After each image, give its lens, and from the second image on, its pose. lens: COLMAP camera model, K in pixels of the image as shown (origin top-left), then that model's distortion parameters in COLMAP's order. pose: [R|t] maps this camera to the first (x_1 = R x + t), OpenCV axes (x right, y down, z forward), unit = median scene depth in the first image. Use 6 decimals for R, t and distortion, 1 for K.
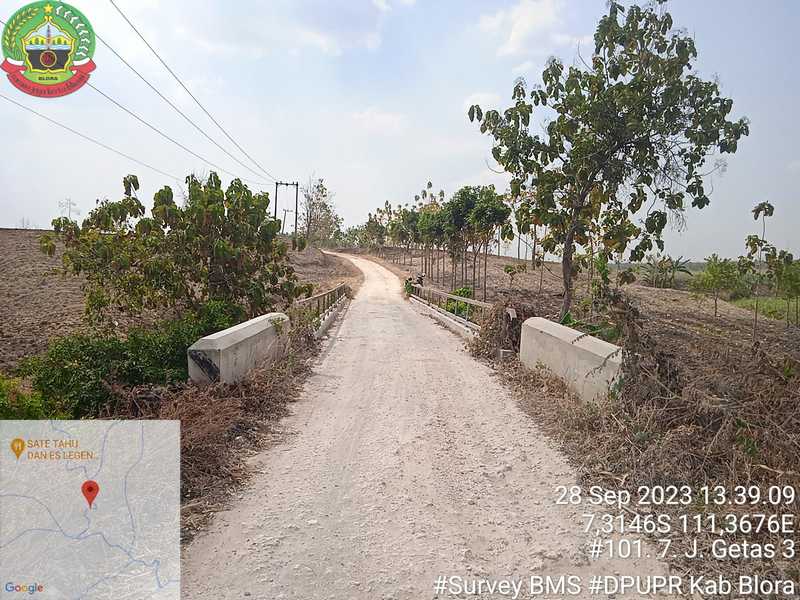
lens RADIAL K [[664.4, 0, 401.1], [0, 664.4, 304.6], [0, 0, 1]] dist [0.078686, -0.095484]
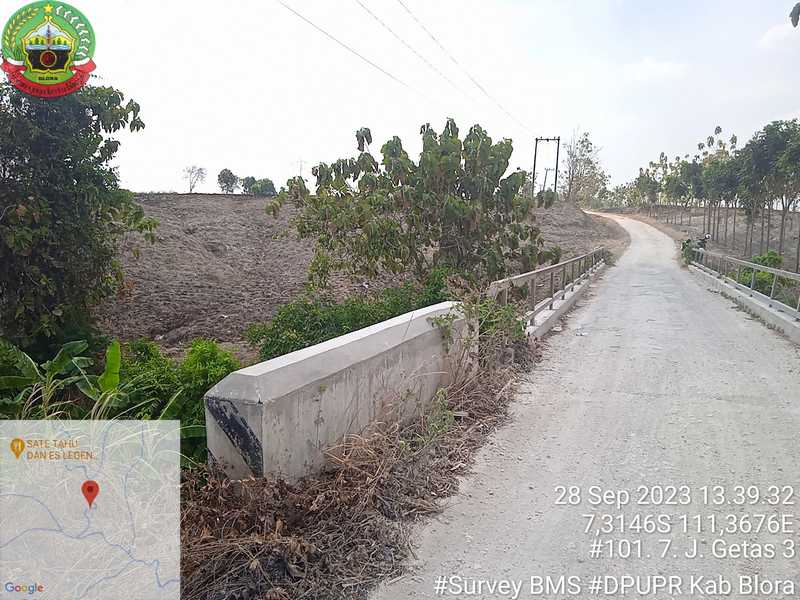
lens RADIAL K [[666.5, 0, 401.1], [0, 666.5, 302.7], [0, 0, 1]] dist [0.067301, -0.081648]
pose [[0.926577, 0.036866, -0.374294, -0.003683], [-0.017009, 0.998274, 0.056218, -0.006188], [0.375720, -0.045724, 0.925605, 0.143214]]
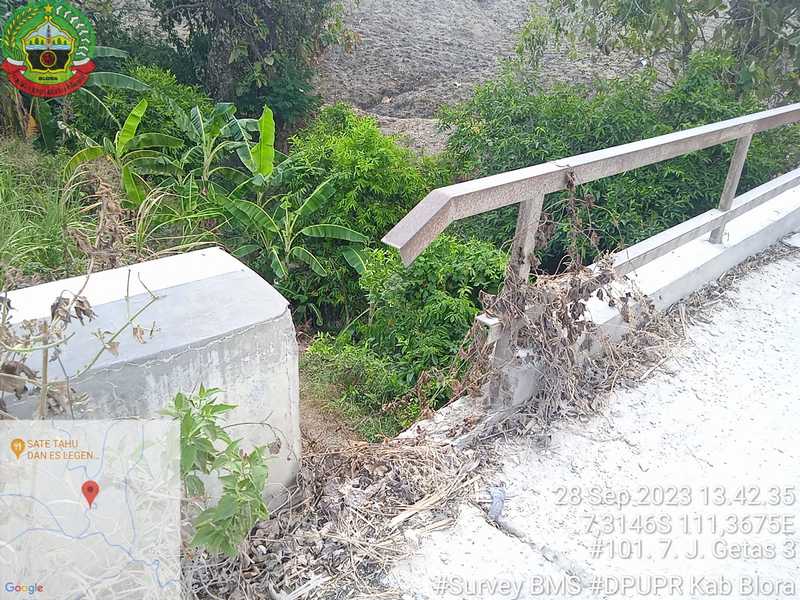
lens RADIAL K [[664.4, 0, 401.1], [0, 664.4, 304.6], [0, 0, 1]] dist [0.078686, -0.095484]
pose [[0.682006, 0.361790, -0.635590, -0.013379], [-0.098025, 0.906448, 0.410784, -0.022304], [0.724747, -0.217854, 0.653668, 0.351463]]
